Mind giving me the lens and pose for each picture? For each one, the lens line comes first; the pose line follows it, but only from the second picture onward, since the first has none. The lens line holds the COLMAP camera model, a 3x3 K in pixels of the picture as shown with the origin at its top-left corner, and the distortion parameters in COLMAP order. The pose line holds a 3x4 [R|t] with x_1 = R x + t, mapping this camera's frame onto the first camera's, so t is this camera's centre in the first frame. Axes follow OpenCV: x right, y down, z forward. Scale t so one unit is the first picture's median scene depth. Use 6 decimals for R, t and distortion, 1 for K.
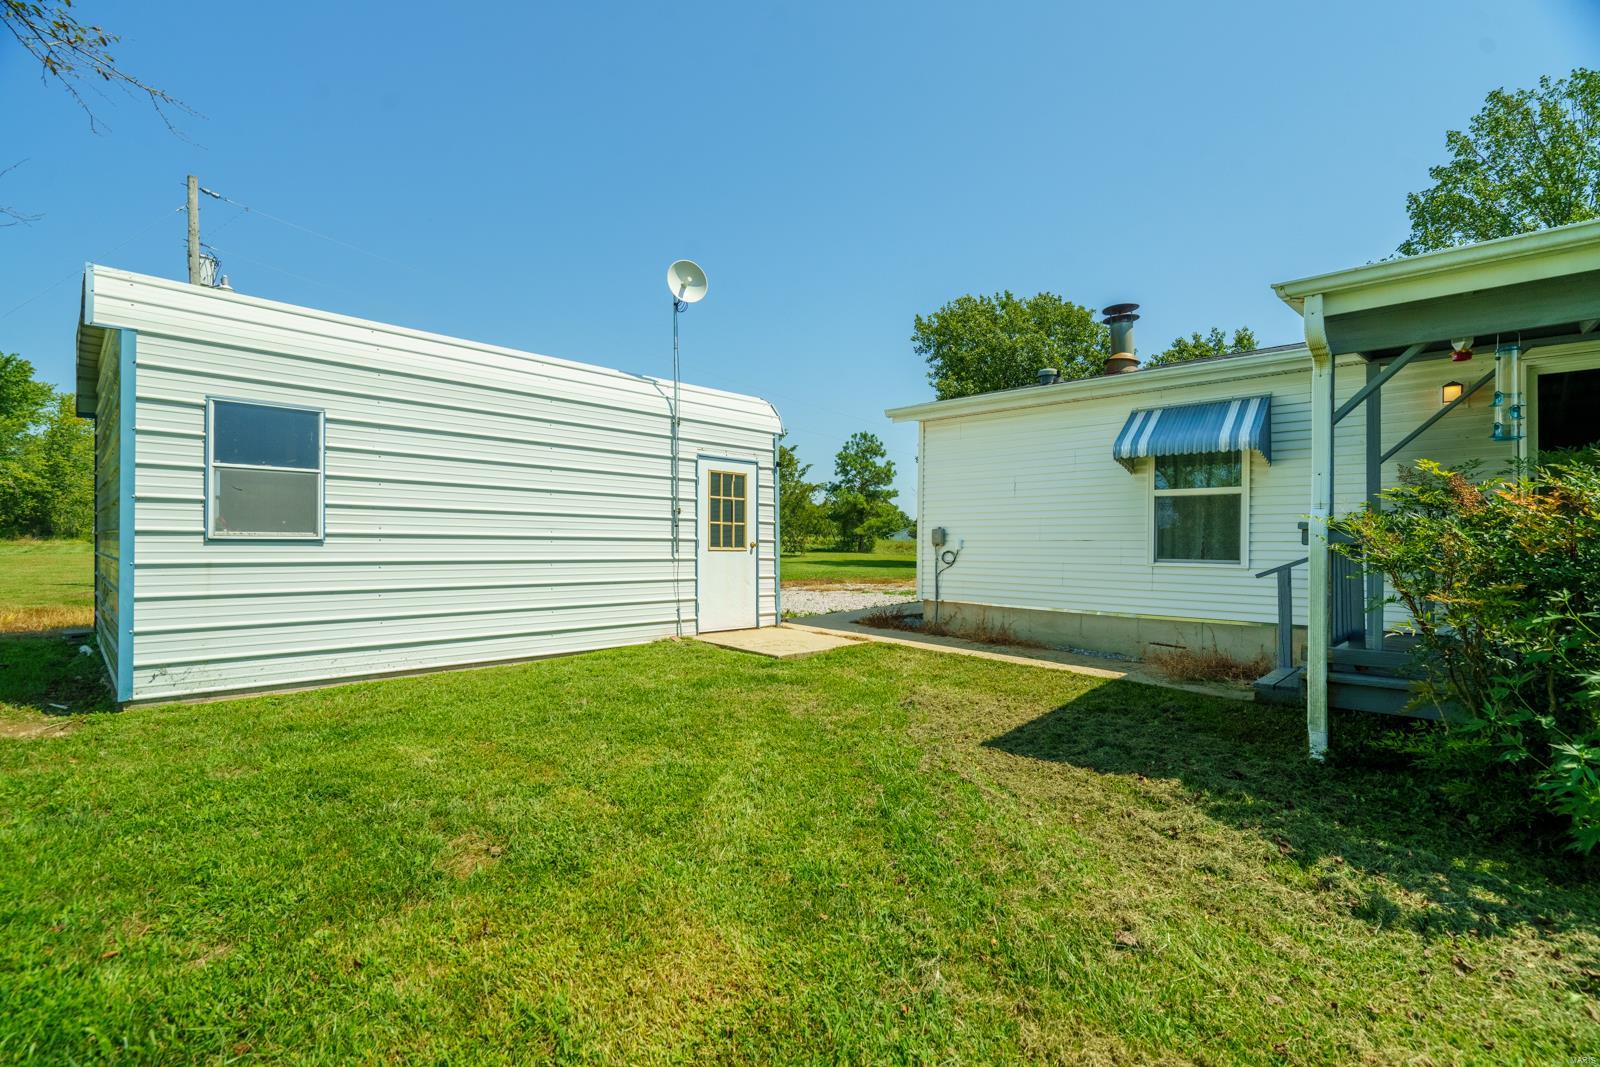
lens RADIAL K [[709.9, 0, 797.6], [0, 709.9, 537.6], [0, 0, 1]] dist [-0.003676, -0.000027]
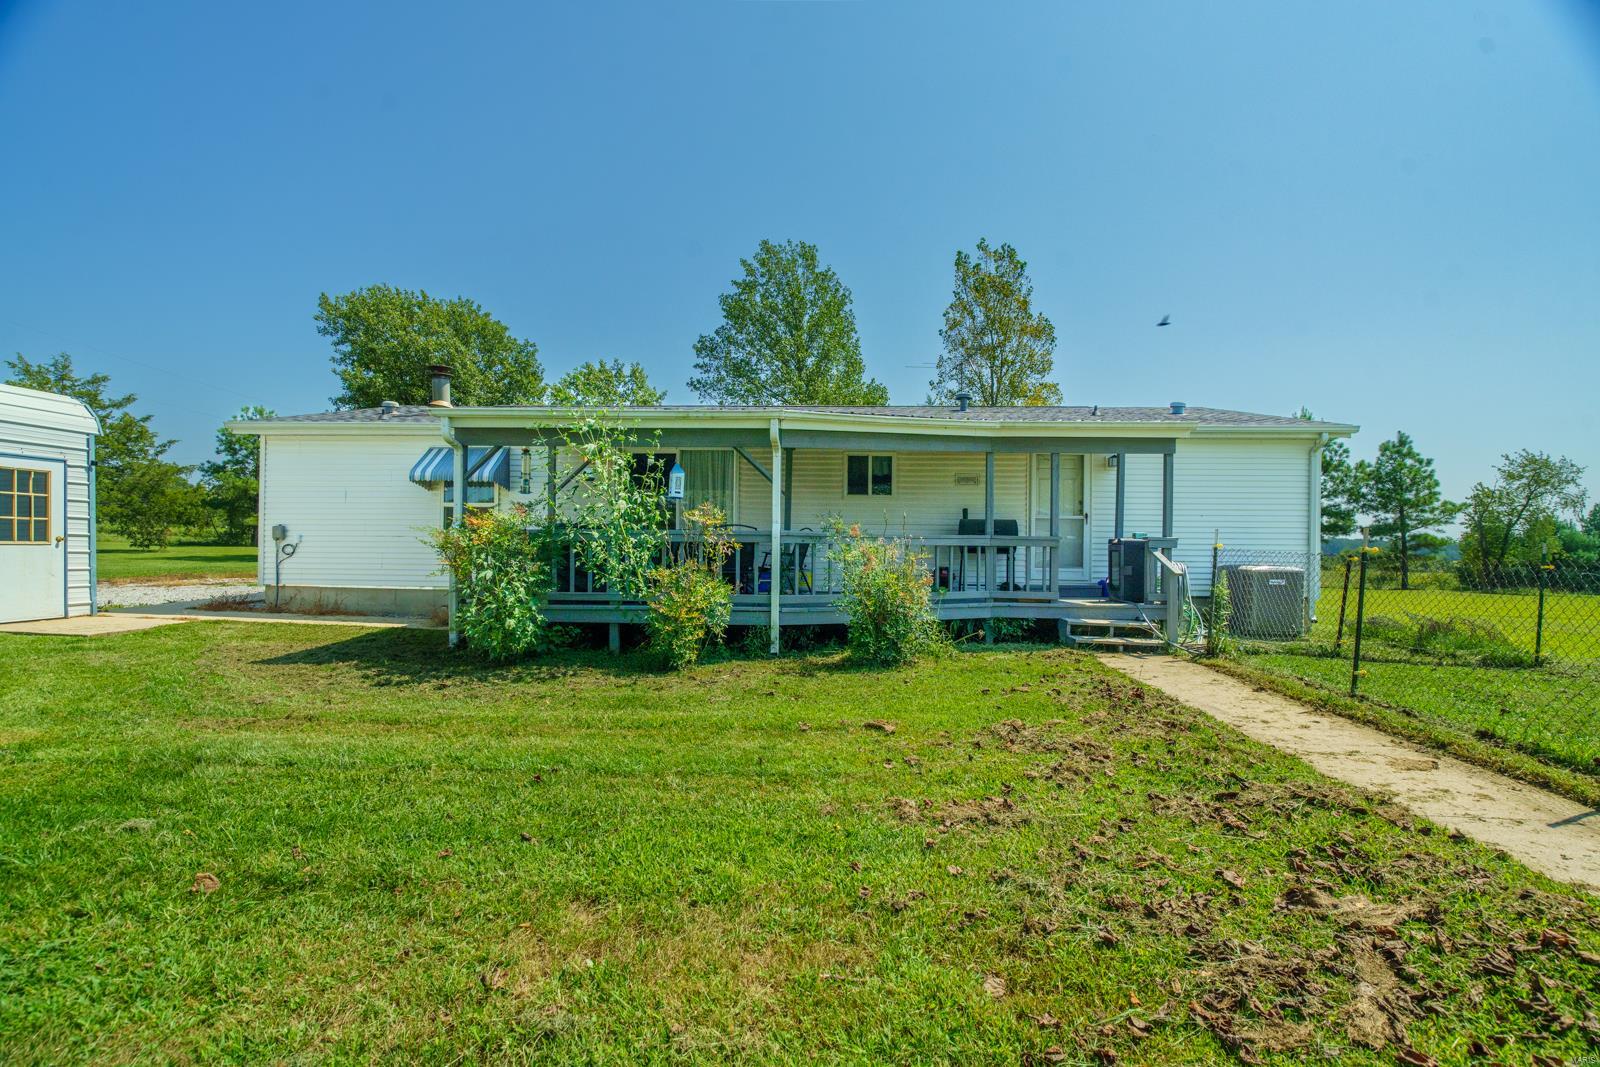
lens RADIAL K [[709.9, 0, 795.0], [0, 709.9, 540.8], [0, 0, 1]] dist [-0.003676, -0.000027]
pose [[0.747505, -0.001285, 0.664255, 0.049829], [-0.008774, 0.999892, 0.011808, -0.008130], [-0.664198, -0.014655, 0.747413, -0.450246]]
